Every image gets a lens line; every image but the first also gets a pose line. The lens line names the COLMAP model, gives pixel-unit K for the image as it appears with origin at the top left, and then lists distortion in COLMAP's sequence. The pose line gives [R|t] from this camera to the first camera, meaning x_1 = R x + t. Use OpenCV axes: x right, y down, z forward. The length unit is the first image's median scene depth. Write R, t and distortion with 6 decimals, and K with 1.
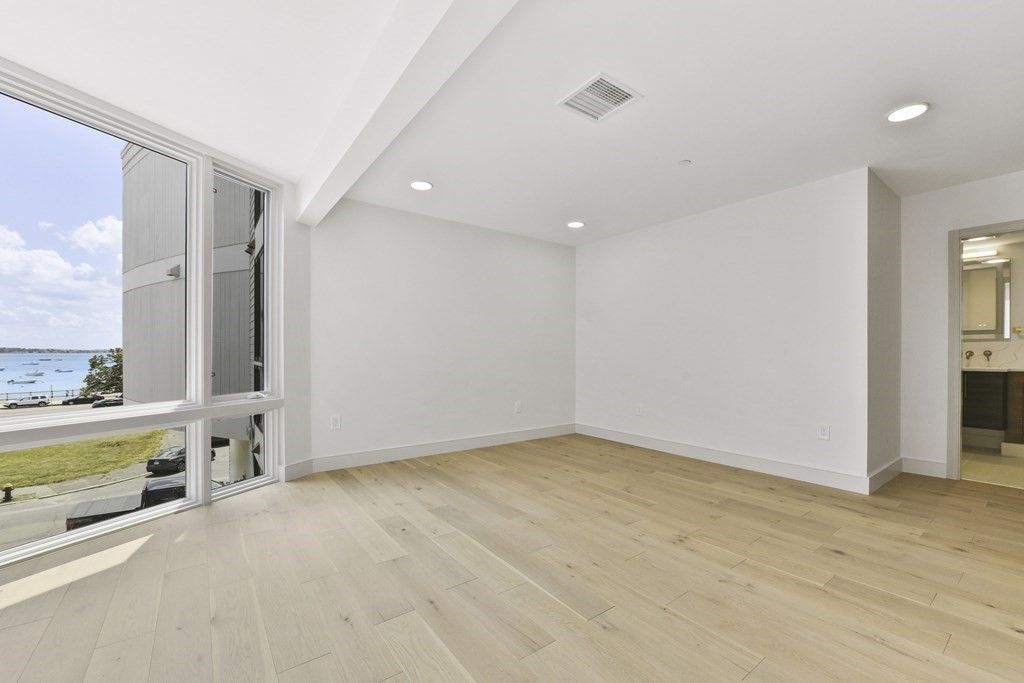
lens RADIAL K [[430.3, 0, 512.0], [0, 430.3, 341.5], [0, 0, 1]] dist [0.000647, -0.000029]
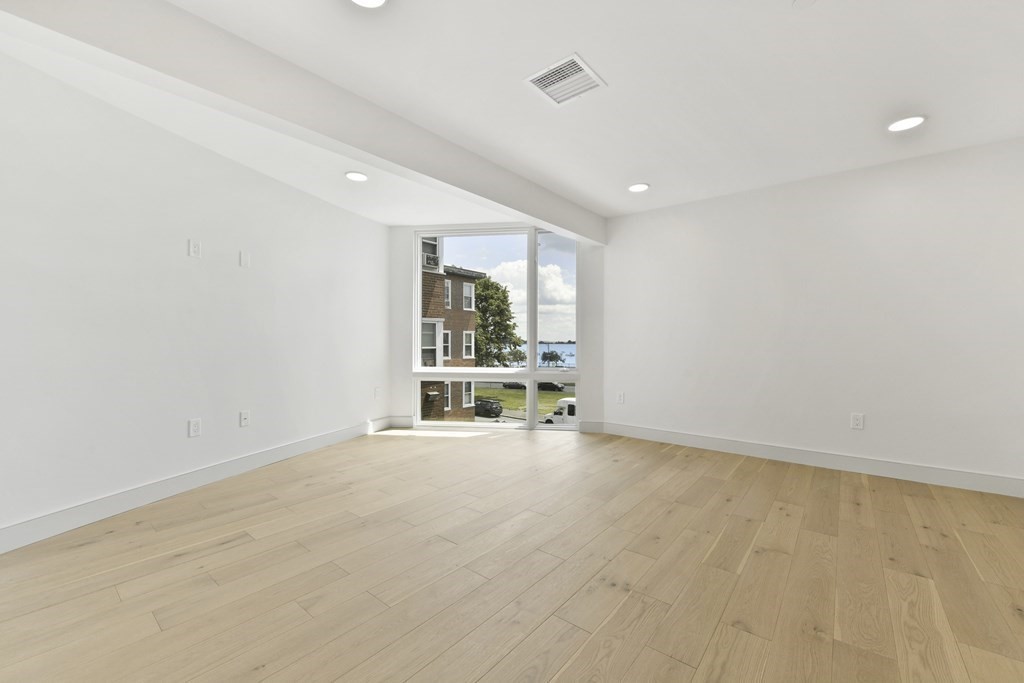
lens RADIAL K [[404.9, 0, 517.1], [0, 404.9, 345.5], [0, 0, 1]] dist [0.000971, -0.000148]
pose [[0.248342, 0.006764, -0.968649, 0.701107], [0.028235, 0.999500, 0.014219, 0.006701], [0.968261, -0.030880, 0.248027, 0.434708]]
